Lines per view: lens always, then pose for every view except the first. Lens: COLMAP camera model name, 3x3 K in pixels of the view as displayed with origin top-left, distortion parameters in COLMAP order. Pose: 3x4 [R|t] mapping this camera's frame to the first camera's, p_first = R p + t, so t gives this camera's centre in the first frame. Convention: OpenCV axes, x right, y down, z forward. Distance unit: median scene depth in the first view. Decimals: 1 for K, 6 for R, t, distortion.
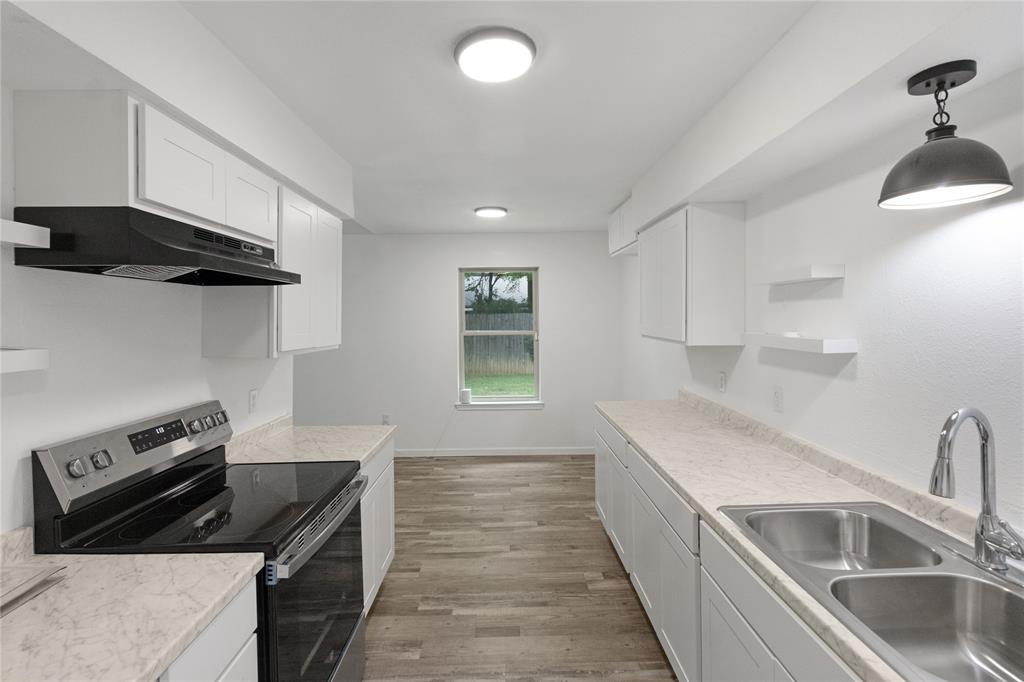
lens RADIAL K [[476.6, 0, 516.7], [0, 476.6, 328.7], [0, 0, 1]] dist [0.000123, 0.000045]
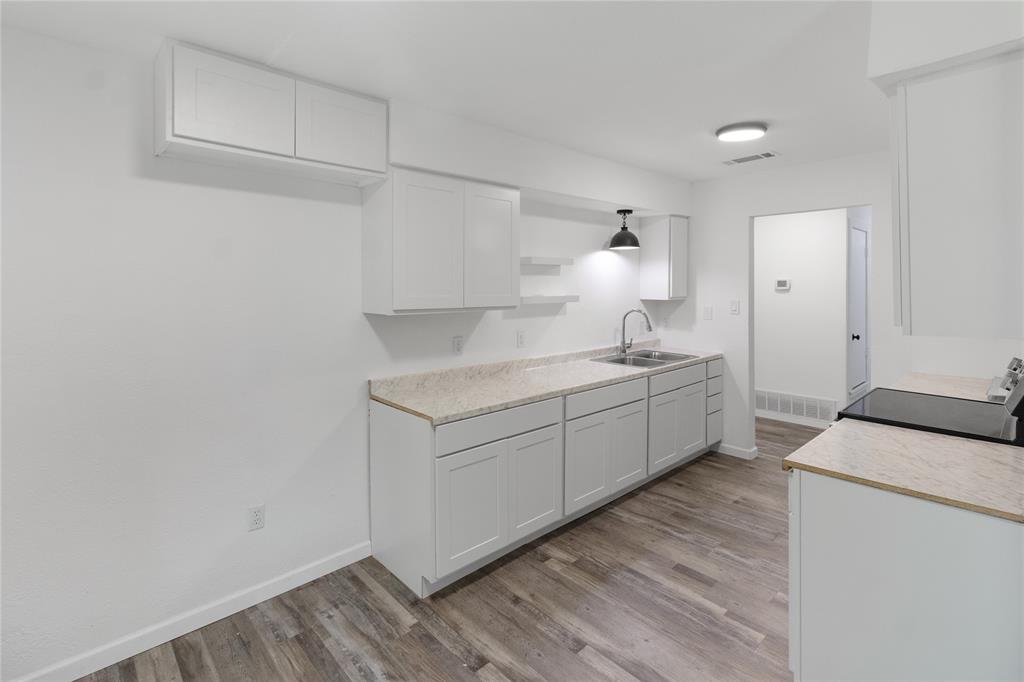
lens RADIAL K [[484.5, 0, 513.1], [0, 484.5, 296.8], [0, 0, 1]] dist [0.000211, -0.000042]
pose [[-0.659204, -0.006437, 0.751937, -0.526660], [0.029429, 0.998976, 0.034351, -0.037419], [-0.751388, 0.044773, -0.658340, 1.784315]]
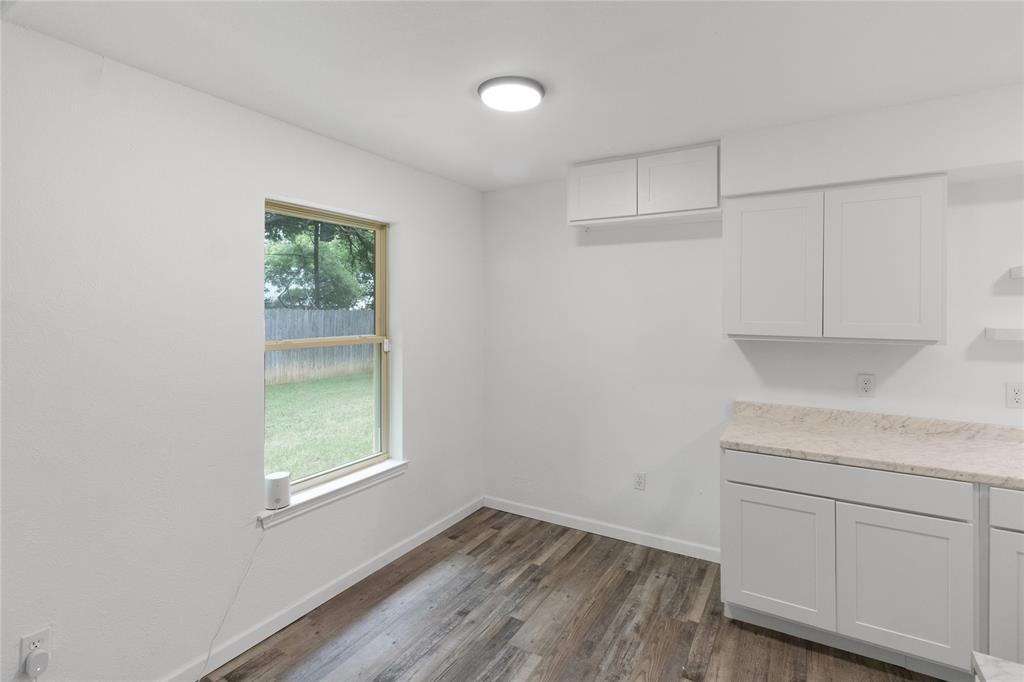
lens RADIAL K [[483.7, 0, 511.3], [0, 483.7, 310.9], [0, 0, 1]] dist [-0.000793, -0.000243]
pose [[0.545765, 0.005166, 0.837922, -0.742515], [0.019449, 0.999634, -0.018830, -0.023980], [-0.837712, 0.026573, 0.545465, 1.161524]]
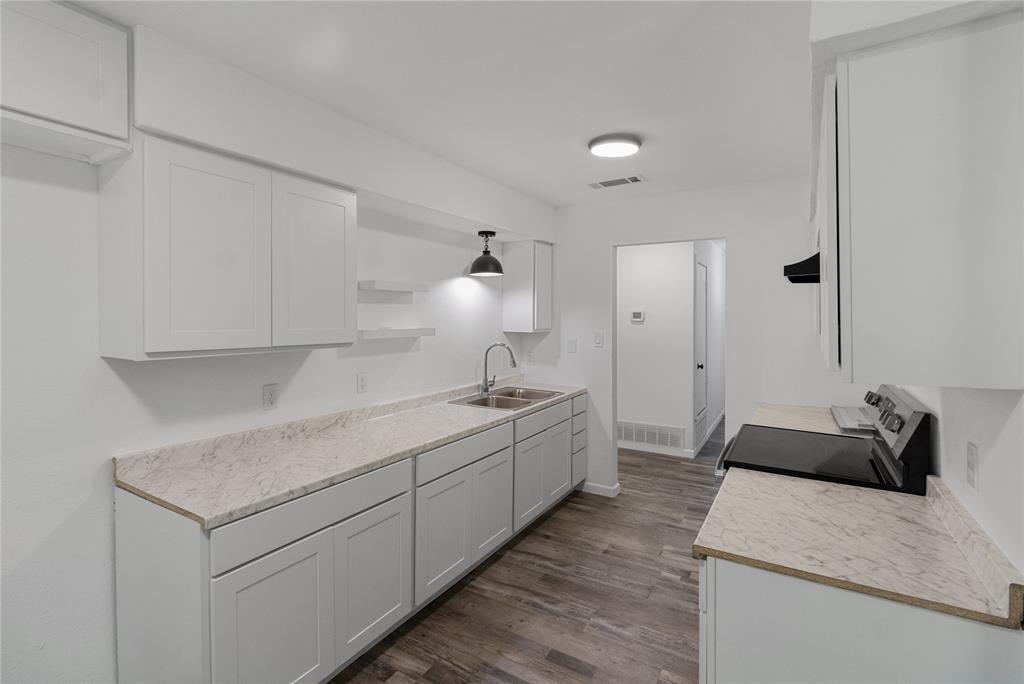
lens RADIAL K [[474.0, 0, 509.0], [0, 474.0, 327.4], [0, 0, 1]] dist [0.002752, 0.000281]
pose [[-0.840672, -0.005722, 0.541515, -0.379041], [0.020457, 0.998895, 0.042314, -0.034604], [-0.541159, 0.046650, -0.839625, 1.593634]]
